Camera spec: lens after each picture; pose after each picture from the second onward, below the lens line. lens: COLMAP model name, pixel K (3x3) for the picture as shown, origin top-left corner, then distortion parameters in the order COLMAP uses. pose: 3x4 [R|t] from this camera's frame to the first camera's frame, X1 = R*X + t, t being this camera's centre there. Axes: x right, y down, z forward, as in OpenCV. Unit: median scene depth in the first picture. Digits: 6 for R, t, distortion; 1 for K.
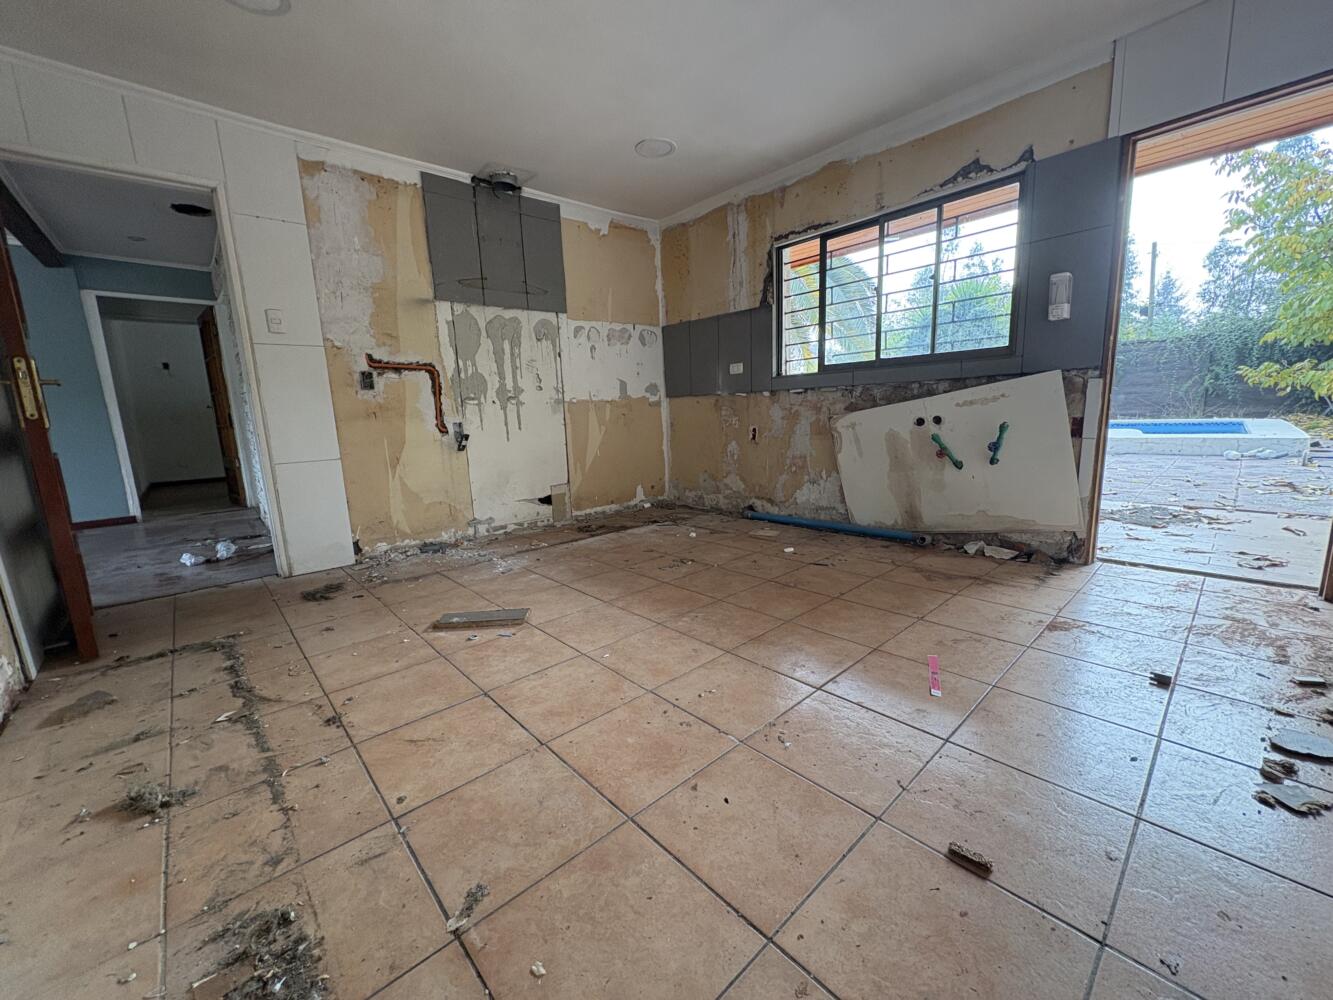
lens RADIAL K [[526.1, 0, 669.7], [0, 526.1, 502.1], [0, 0, 1]] dist [0.000014, -0.000376]
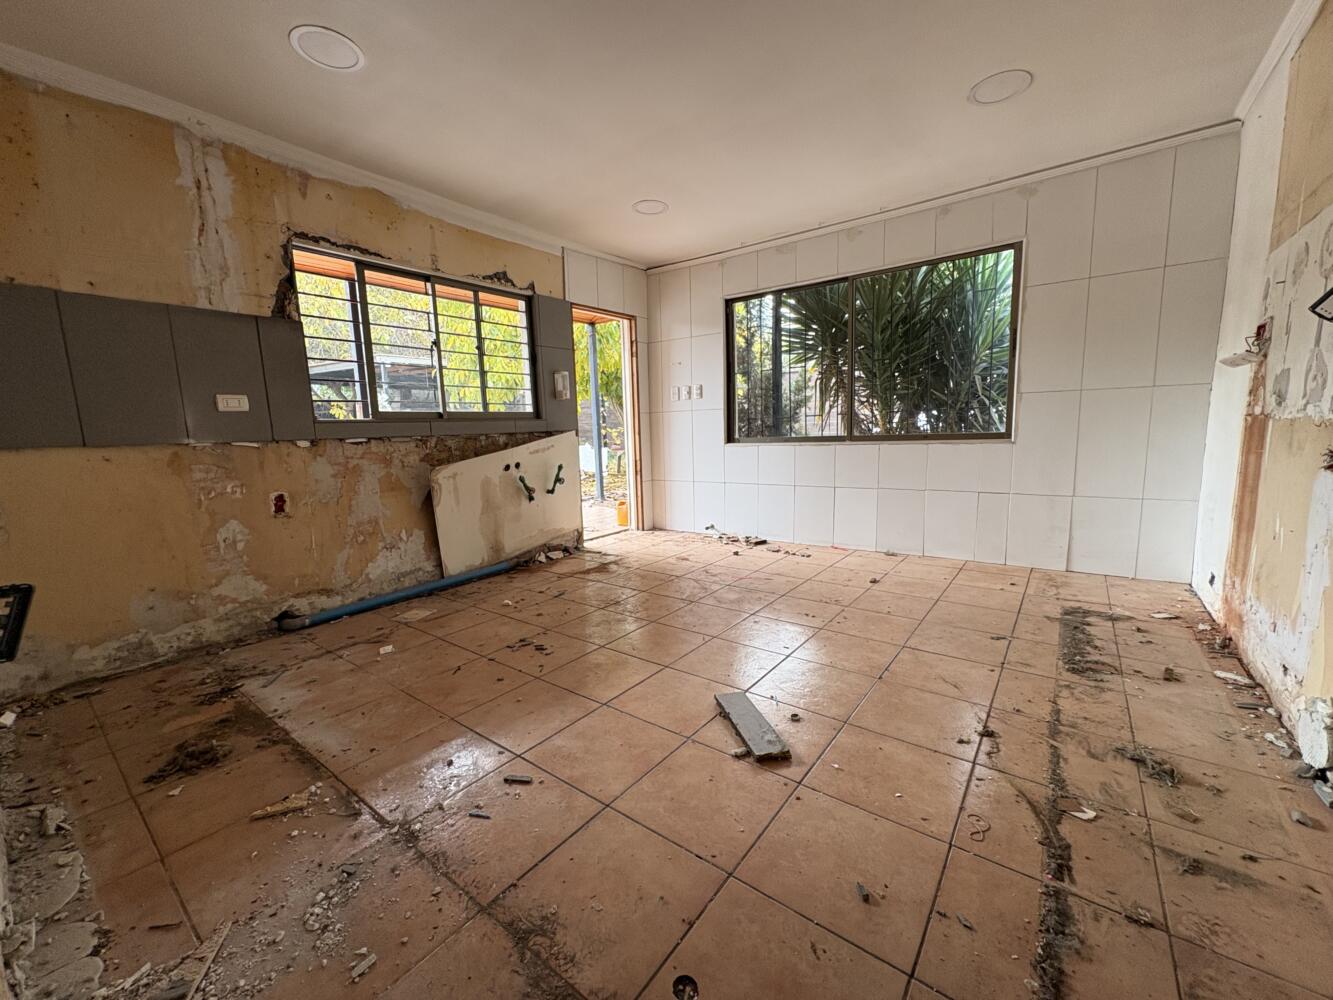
lens RADIAL K [[526.1, 0, 664.9], [0, 526.1, 502.1], [0, 0, 1]] dist [0.000014, -0.000376]
pose [[-0.165233, -0.093255, 0.981836, -0.792161], [0.206069, 0.970282, 0.126837, -0.159618], [-0.964486, 0.223284, -0.141106, 0.867245]]
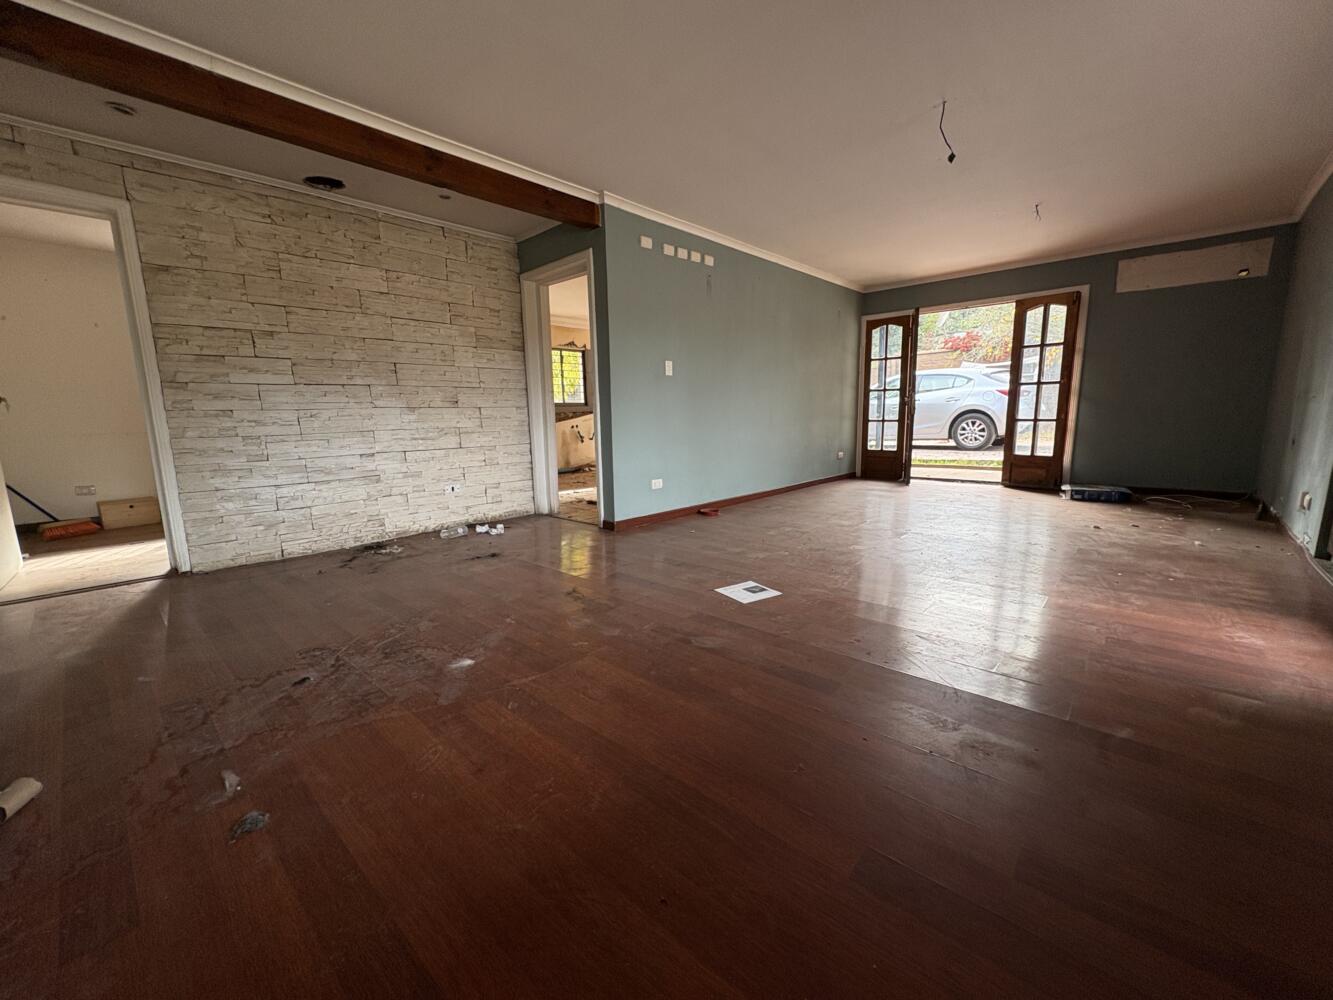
lens RADIAL K [[526.1, 0, 666.5], [0, 526.1, 497.5], [0, 0, 1]] dist [0.000014, -0.000376]
pose [[-0.076336, -0.116794, 0.990218, -2.429324], [0.195154, 0.972158, 0.129709, -0.055383], [-0.977797, 0.203146, -0.051418, 0.758416]]
